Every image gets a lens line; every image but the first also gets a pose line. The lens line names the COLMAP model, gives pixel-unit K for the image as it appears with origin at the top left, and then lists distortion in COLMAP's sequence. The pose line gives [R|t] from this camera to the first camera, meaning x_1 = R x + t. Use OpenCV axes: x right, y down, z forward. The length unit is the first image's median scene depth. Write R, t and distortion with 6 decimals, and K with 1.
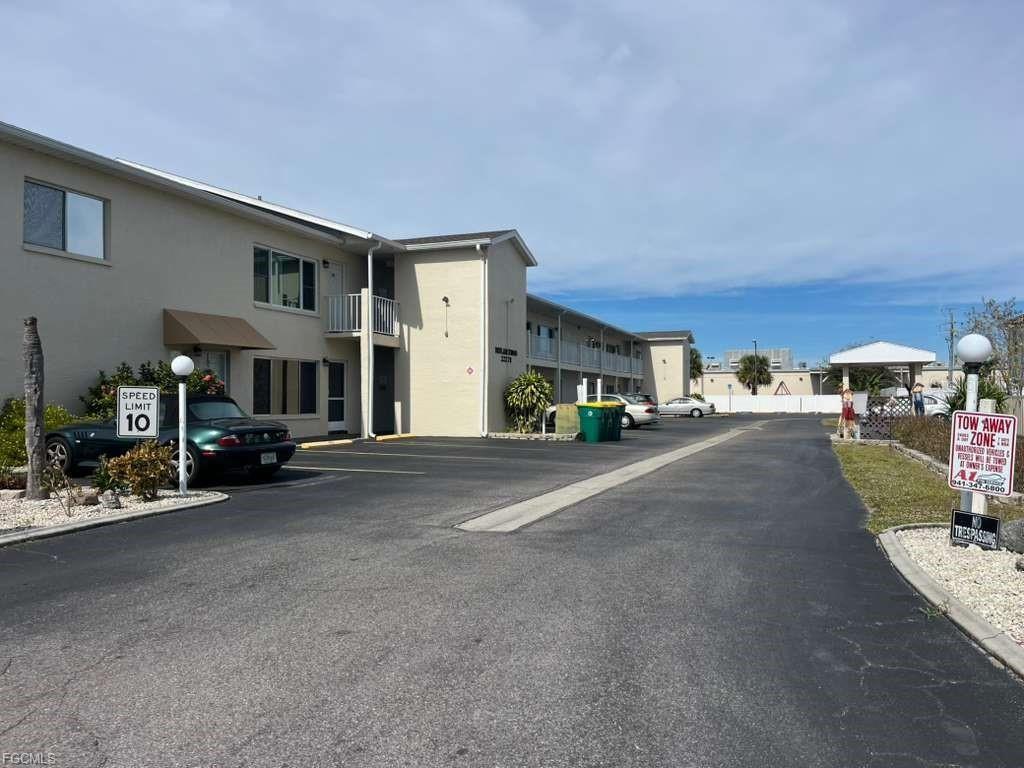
lens RADIAL K [[769.0, 0, 516.6], [0, 769.0, 386.3], [0, 0, 1]] dist [0.059675, -0.082068]
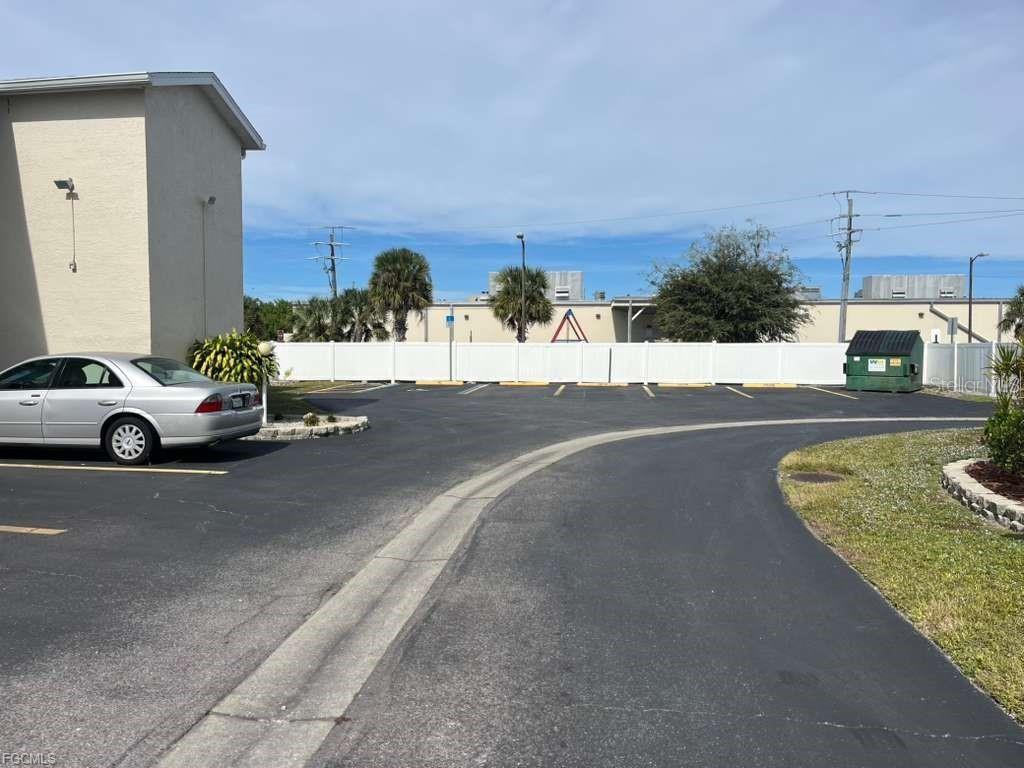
lens RADIAL K [[769.0, 0, 509.8], [0, 769.0, 381.0], [0, 0, 1]] dist [0.059675, -0.082068]
pose [[0.968458, -0.007760, 0.249057, 0.162718], [-0.008323, 0.997950, 0.063455, 0.004881], [-0.249039, -0.063526, 0.966408, 0.470953]]
